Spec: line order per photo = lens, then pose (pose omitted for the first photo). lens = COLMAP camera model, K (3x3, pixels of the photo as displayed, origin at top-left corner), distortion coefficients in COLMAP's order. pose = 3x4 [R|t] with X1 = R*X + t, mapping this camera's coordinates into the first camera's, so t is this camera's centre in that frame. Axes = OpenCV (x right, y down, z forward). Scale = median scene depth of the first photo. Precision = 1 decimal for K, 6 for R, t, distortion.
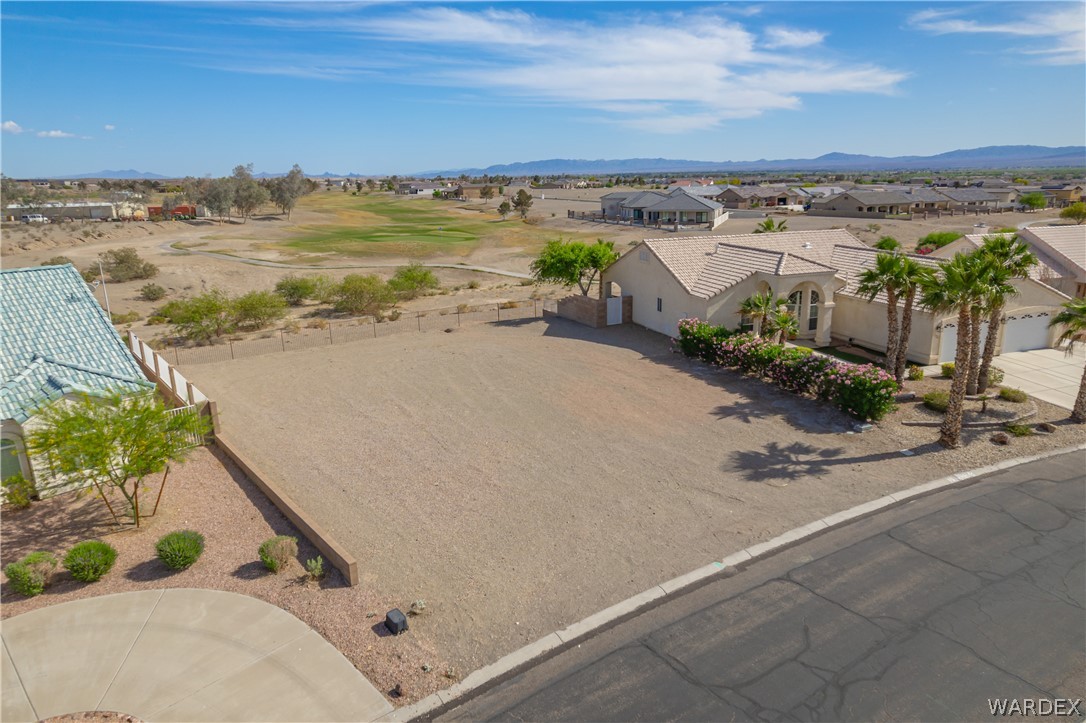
lens RADIAL K [[712.6, 0, 535.3], [0, 712.6, 381.6], [0, 0, 1]] dist [-0.065047, 0.058496]
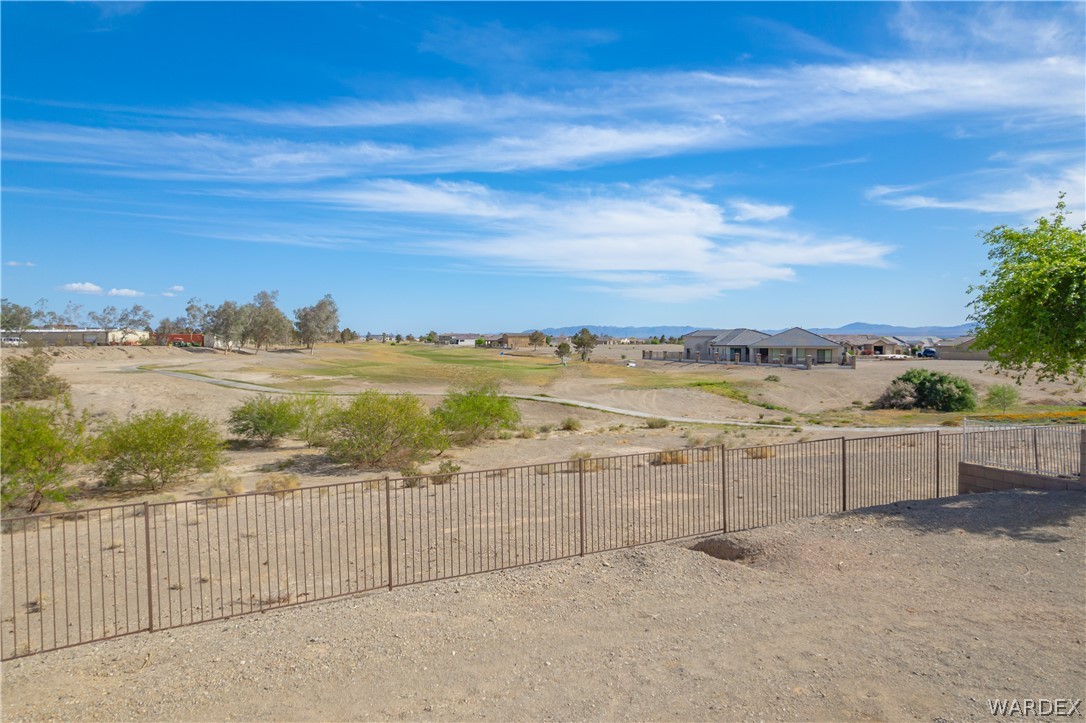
lens RADIAL K [[712.6, 0, 535.3], [0, 712.6, 381.6], [0, 0, 1]] dist [-0.065047, 0.058496]
pose [[0.998746, 0.020271, -0.045786, -0.077533], [-0.029878, 0.975026, -0.220072, -0.033041], [0.040182, 0.221164, 0.974409, 0.349878]]
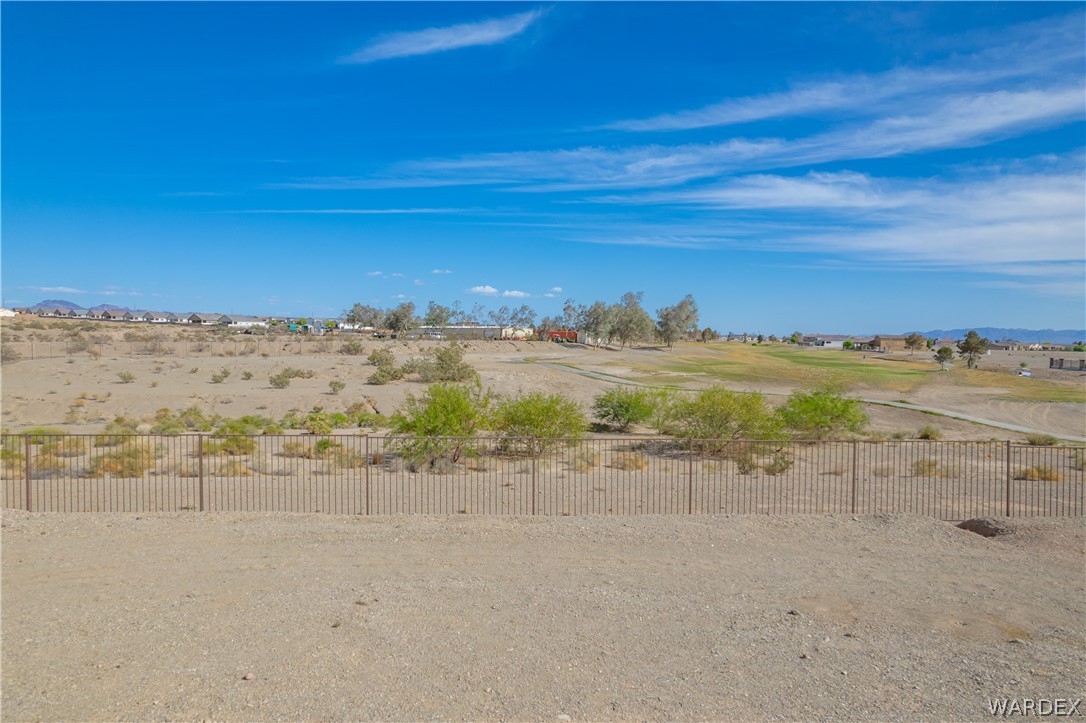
lens RADIAL K [[712.6, 0, 535.3], [0, 712.6, 381.6], [0, 0, 1]] dist [-0.065047, 0.058496]
pose [[0.854572, 0.064099, -0.515362, -0.059980], [-0.173894, 0.970388, -0.167656, -0.024460], [0.489355, 0.232892, 0.840413, 0.319419]]
